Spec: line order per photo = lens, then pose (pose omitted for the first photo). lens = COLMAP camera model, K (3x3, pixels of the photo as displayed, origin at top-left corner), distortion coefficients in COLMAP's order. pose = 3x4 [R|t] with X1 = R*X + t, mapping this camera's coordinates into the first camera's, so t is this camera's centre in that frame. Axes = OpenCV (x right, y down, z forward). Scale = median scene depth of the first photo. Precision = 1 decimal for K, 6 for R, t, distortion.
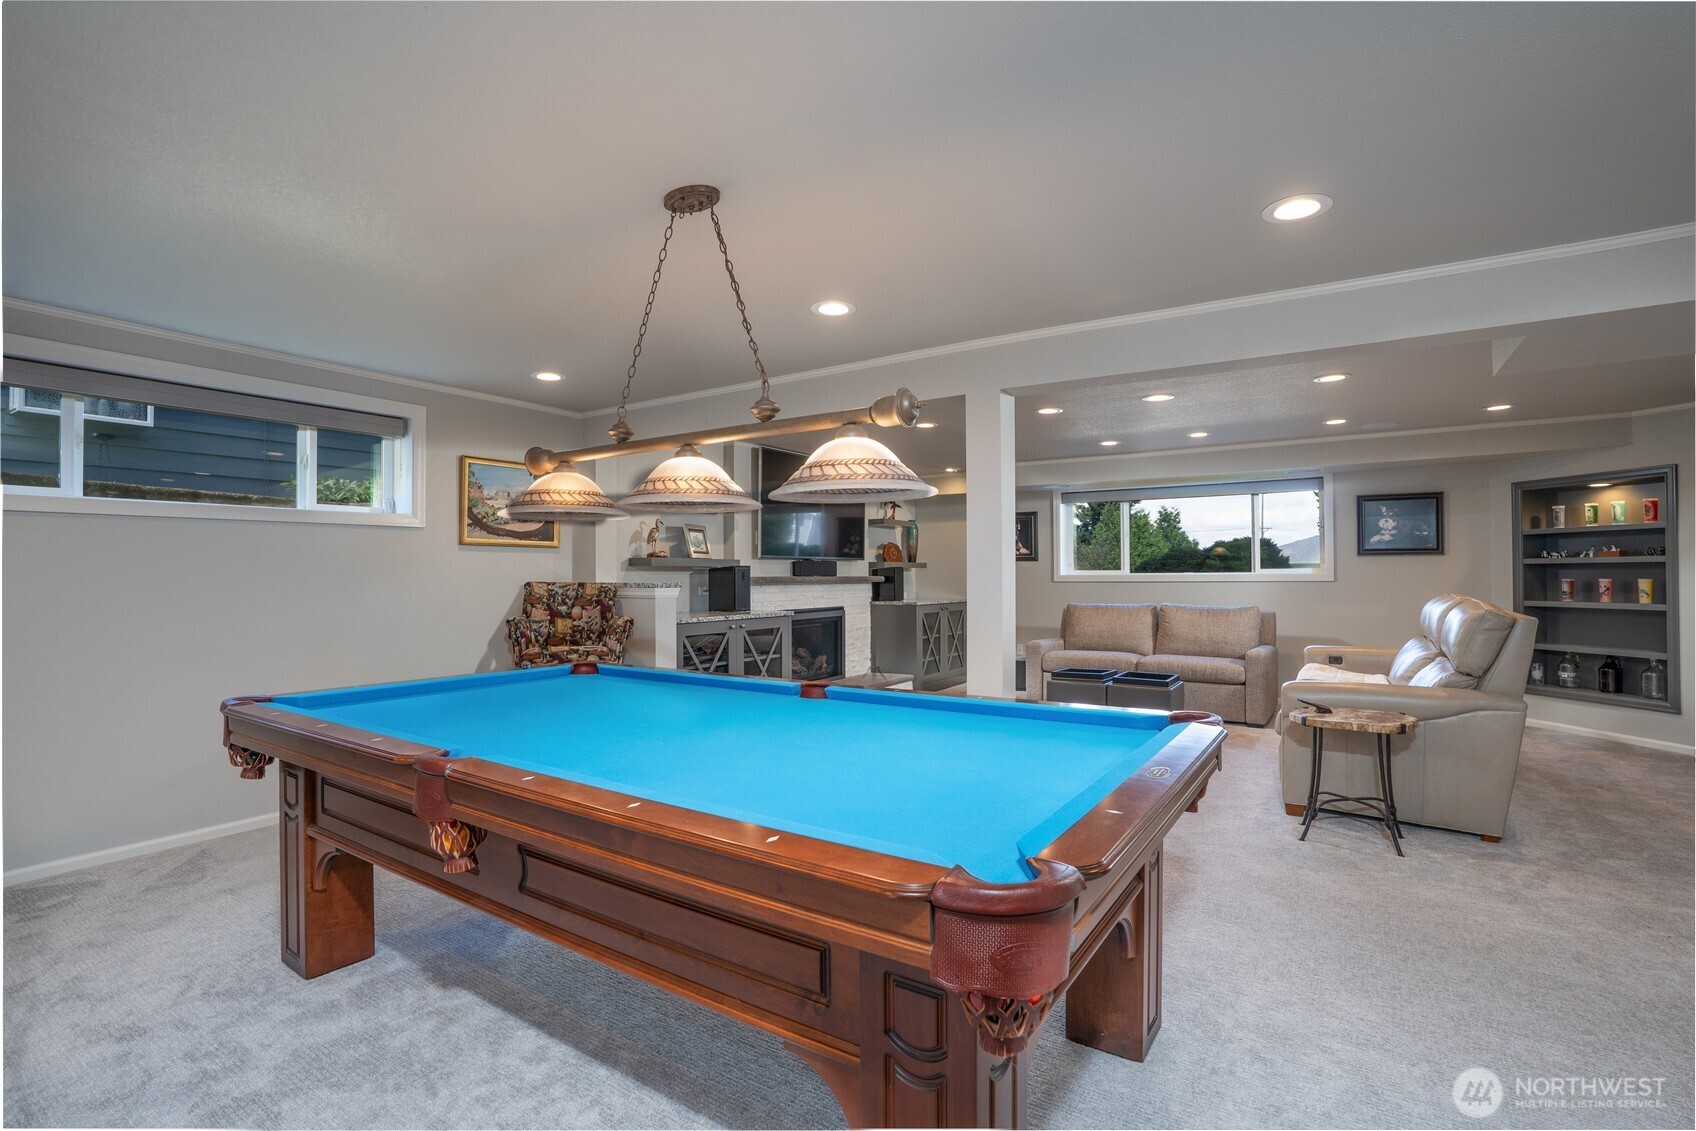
lens RADIAL K [[789.2, 0, 845.6], [0, 789.2, 563.6], [0, 0, 1]] dist [-0.069598, 0.025907]
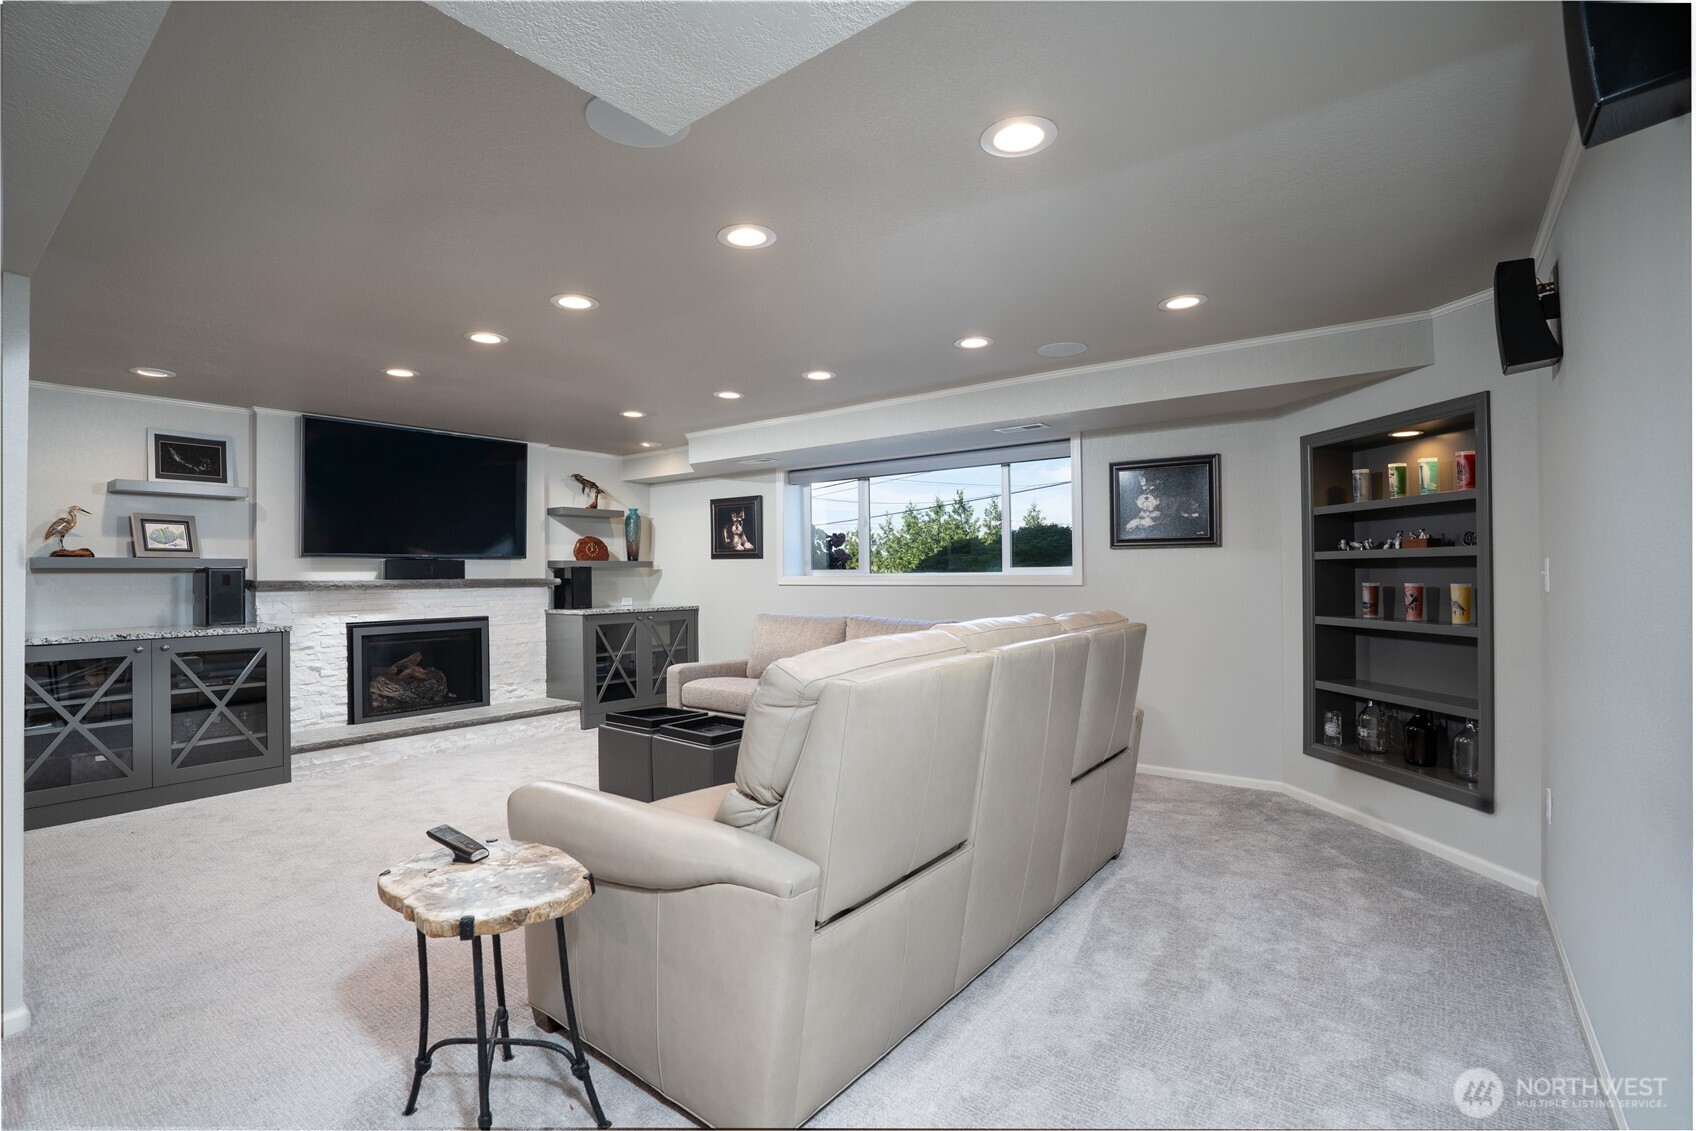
lens RADIAL K [[789.6, 0, 846.1], [0, 789.6, 563.6], [0, 0, 1]] dist [-0.069598, 0.025907]
pose [[0.997309, -0.004144, -0.073200, 0.573598], [0.004411, 0.999984, 0.003492, -0.000415], [0.073185, -0.003806, 0.997311, 0.326142]]
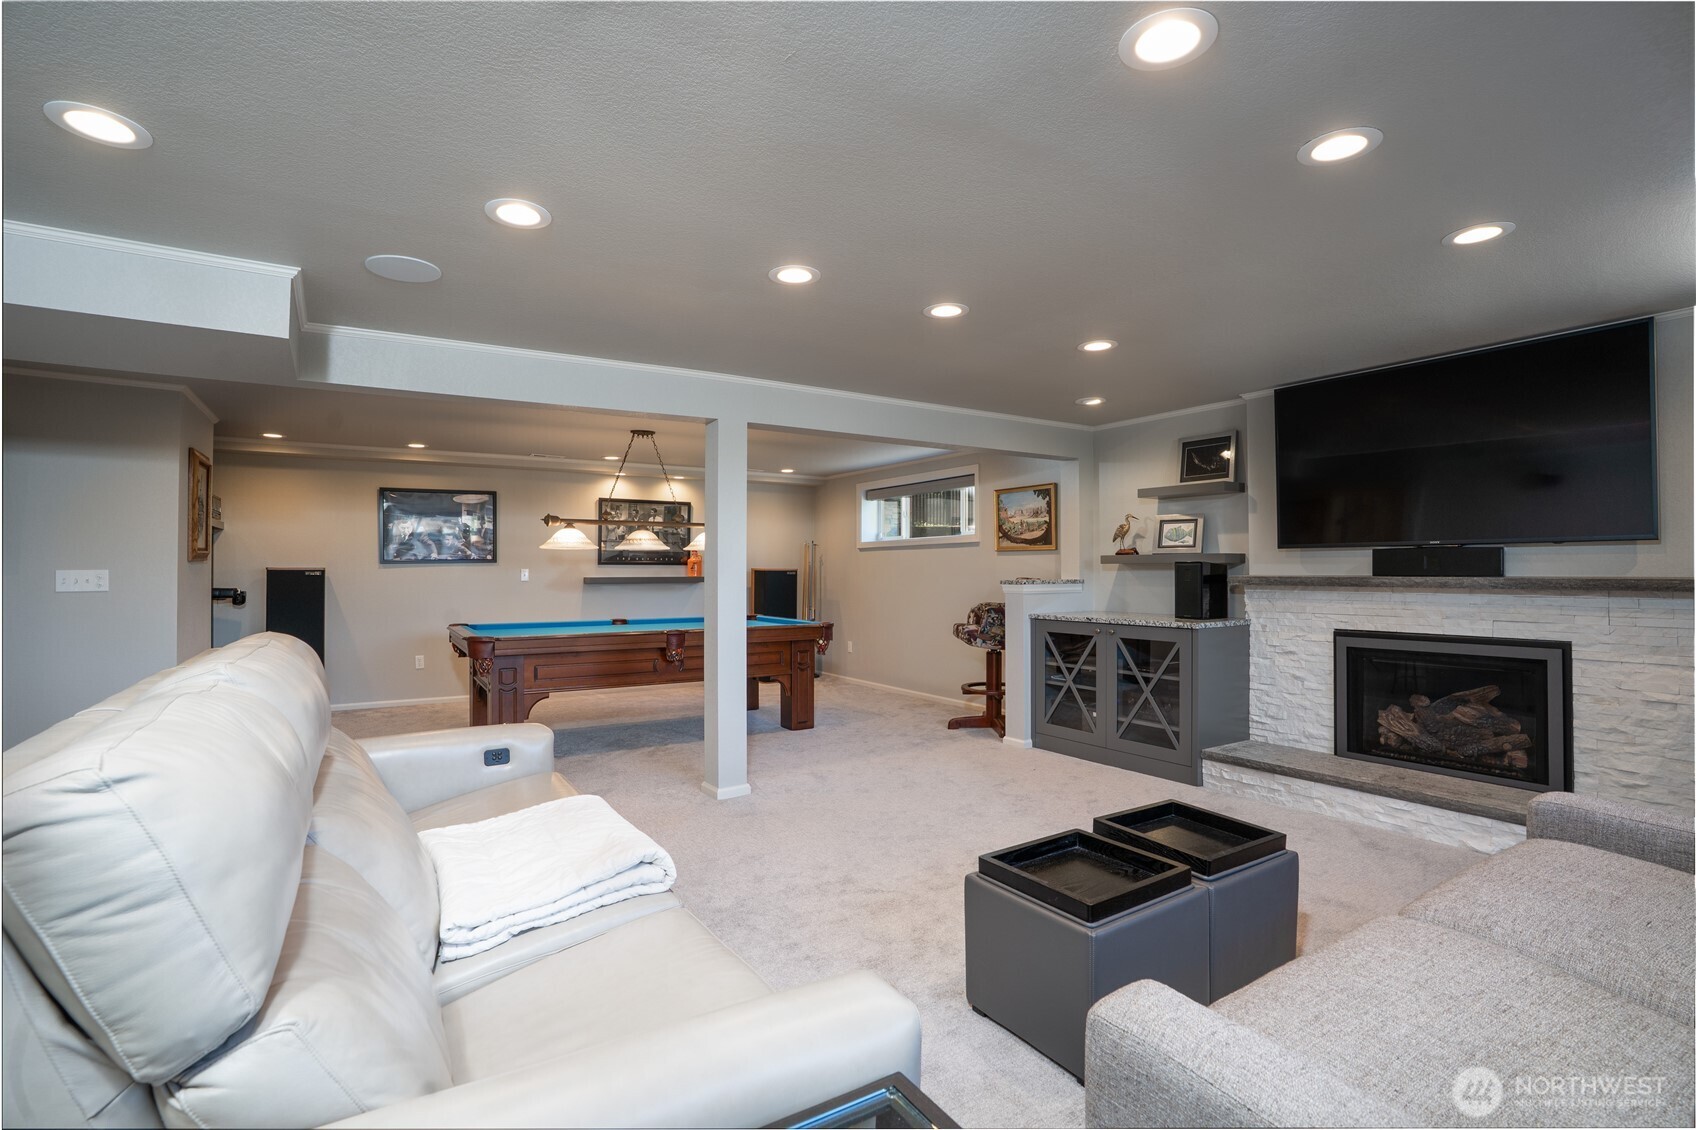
lens RADIAL K [[789.2, 0, 845.6], [0, 789.2, 563.1], [0, 0, 1]] dist [-0.069598, 0.025907]
pose [[-0.399674, -0.005972, -0.916638, 0.789710], [0.014659, 0.999809, -0.012906, 0.010075], [0.916540, -0.018595, -0.399510, 1.081026]]
